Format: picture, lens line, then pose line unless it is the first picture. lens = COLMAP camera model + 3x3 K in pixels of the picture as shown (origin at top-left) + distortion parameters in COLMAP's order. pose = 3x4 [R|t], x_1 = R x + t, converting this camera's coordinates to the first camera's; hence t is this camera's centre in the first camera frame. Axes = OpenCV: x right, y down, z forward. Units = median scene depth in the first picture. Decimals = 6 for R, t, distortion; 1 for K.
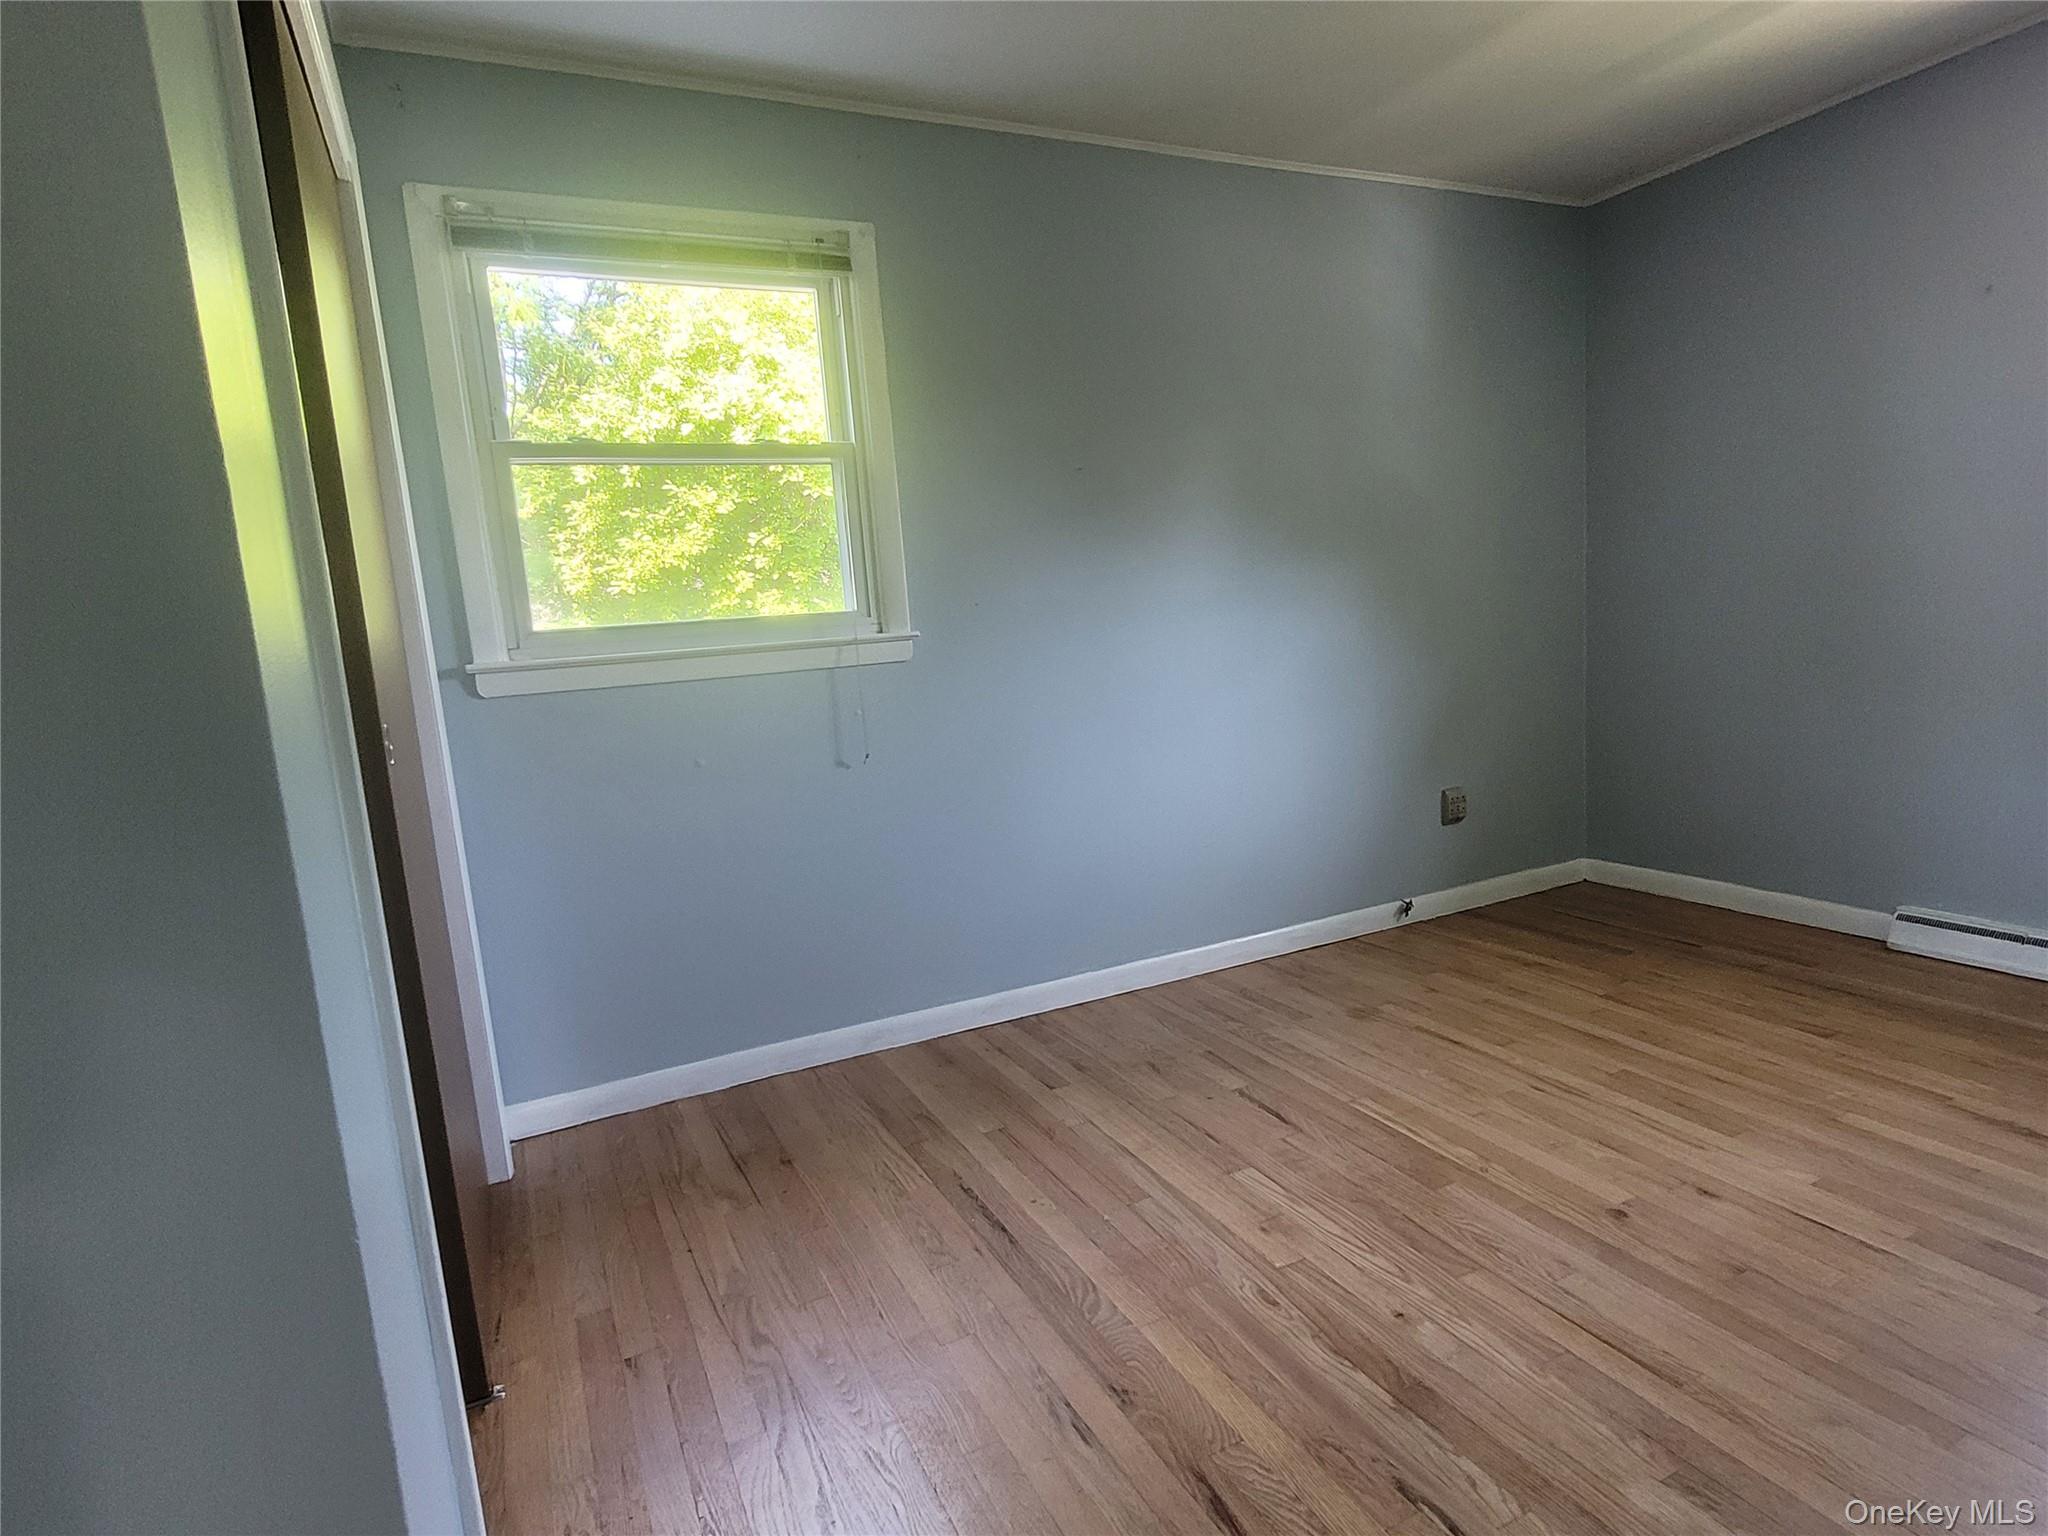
lens RADIAL K [[1102.0, 0, 1019.9], [0, 1102.0, 777.5], [0, 0, 1]] dist [-0.004257, -0.001868]
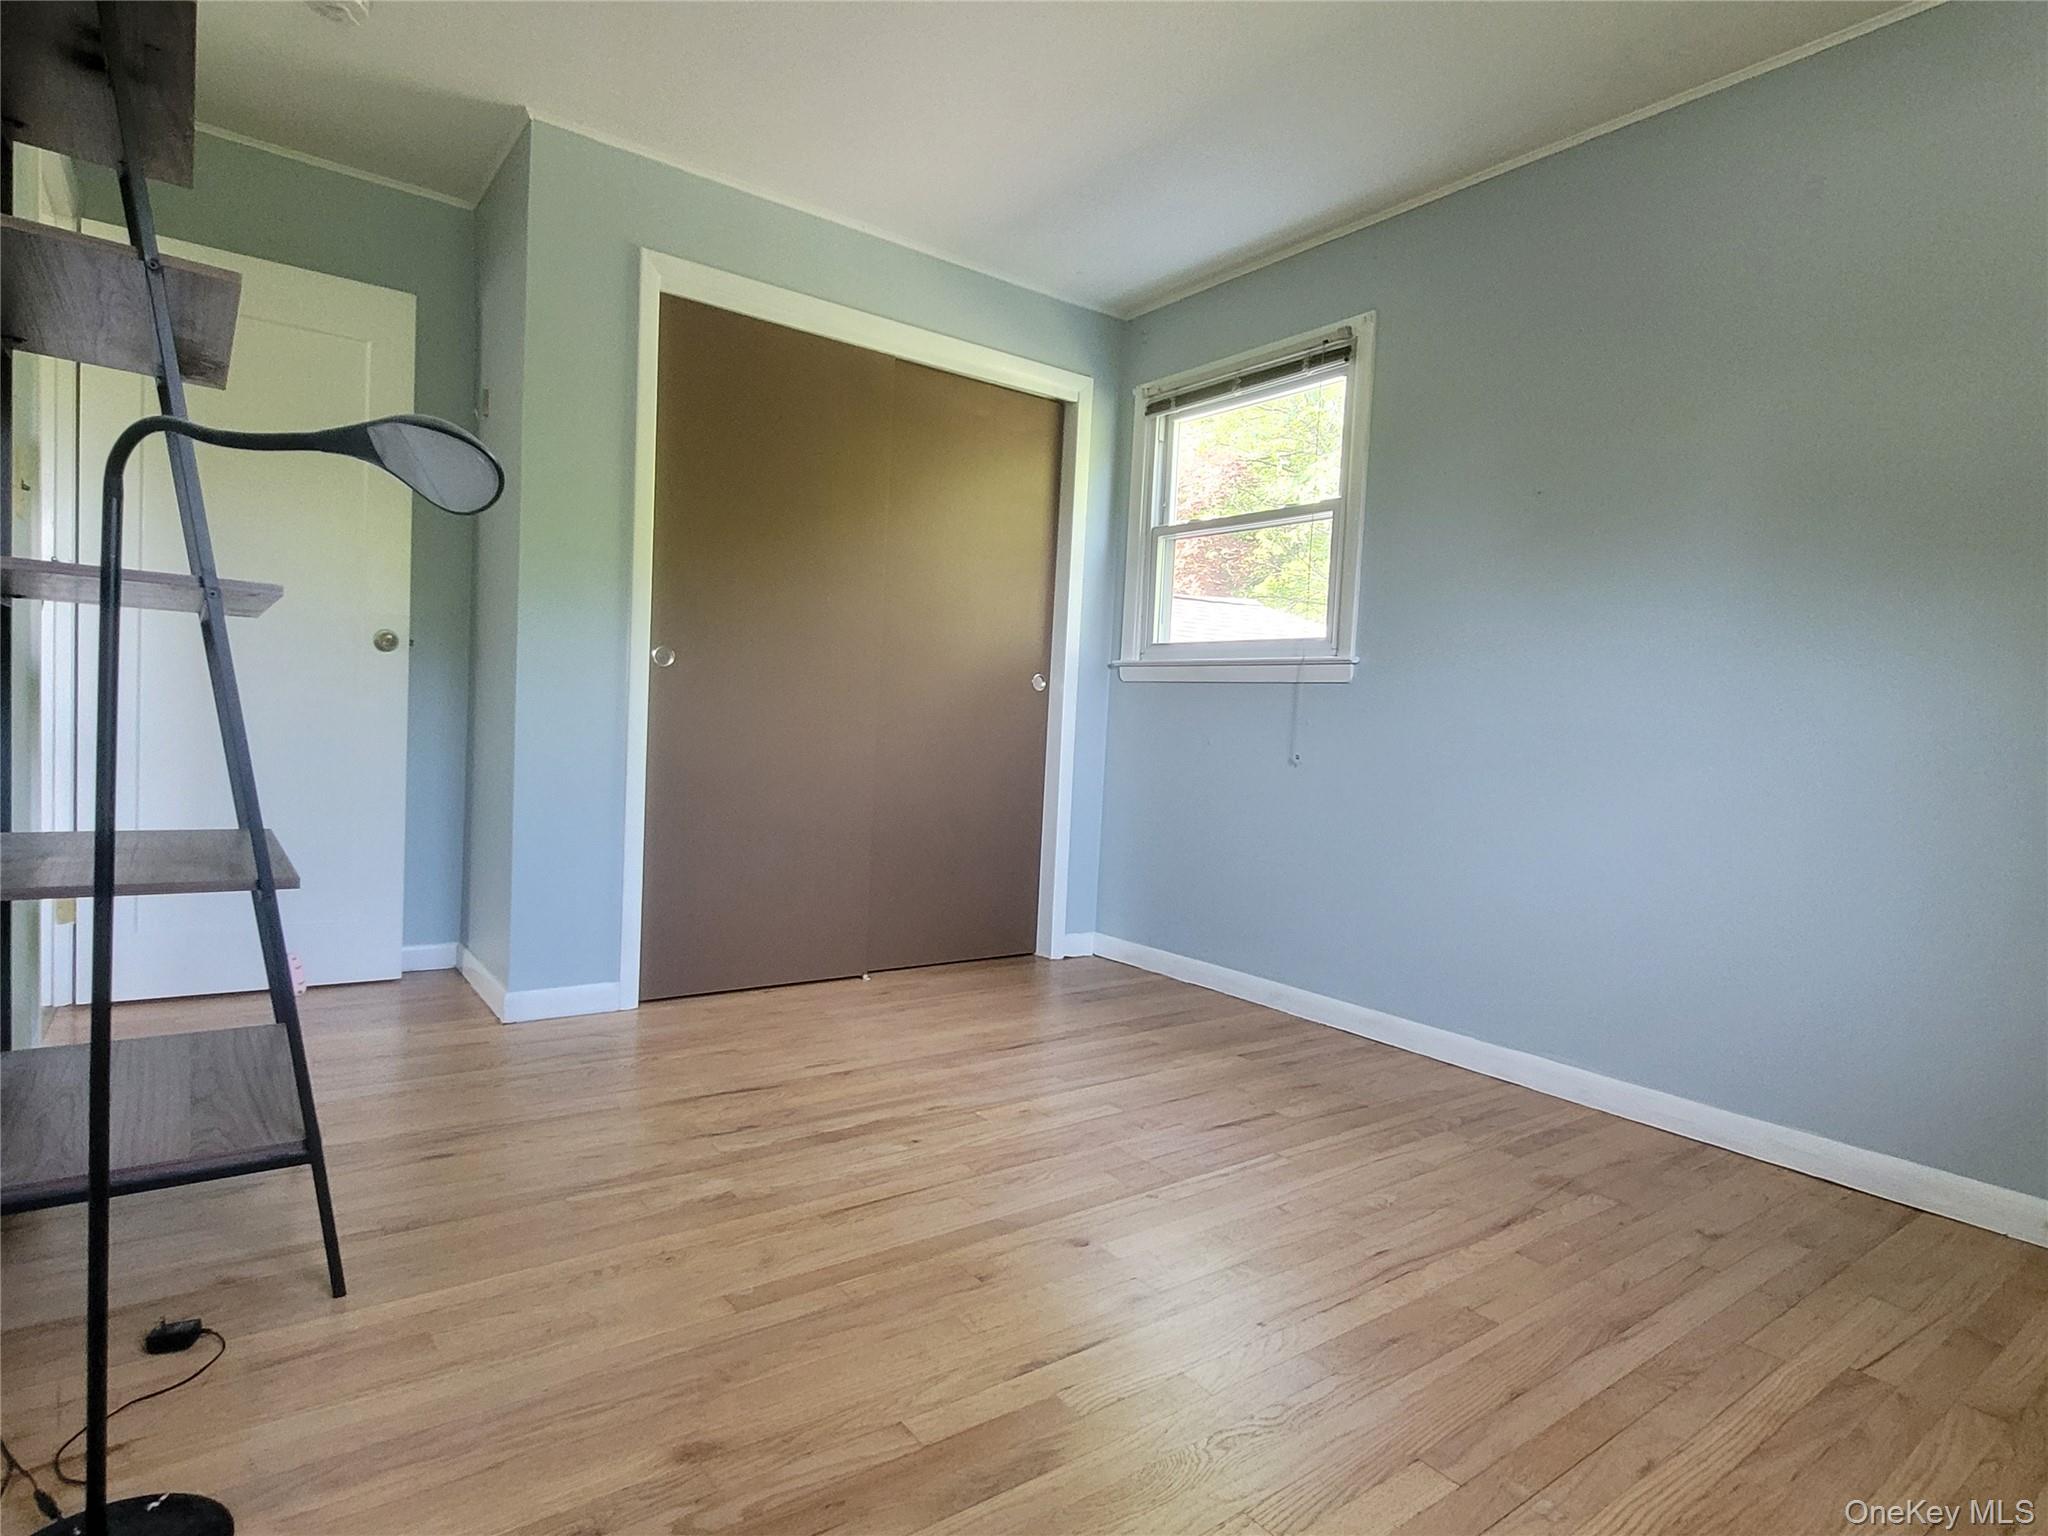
lens RADIAL K [[1102.0, 0, 1023.0], [0, 1102.0, 764.9], [0, 0, 1]] dist [-0.004257, -0.001868]
pose [[0.186195, 0.122390, -0.974860, 1.041903], [-0.202201, 0.975745, 0.083881, -0.054949], [0.961481, 0.181499, 0.206426, 0.505234]]
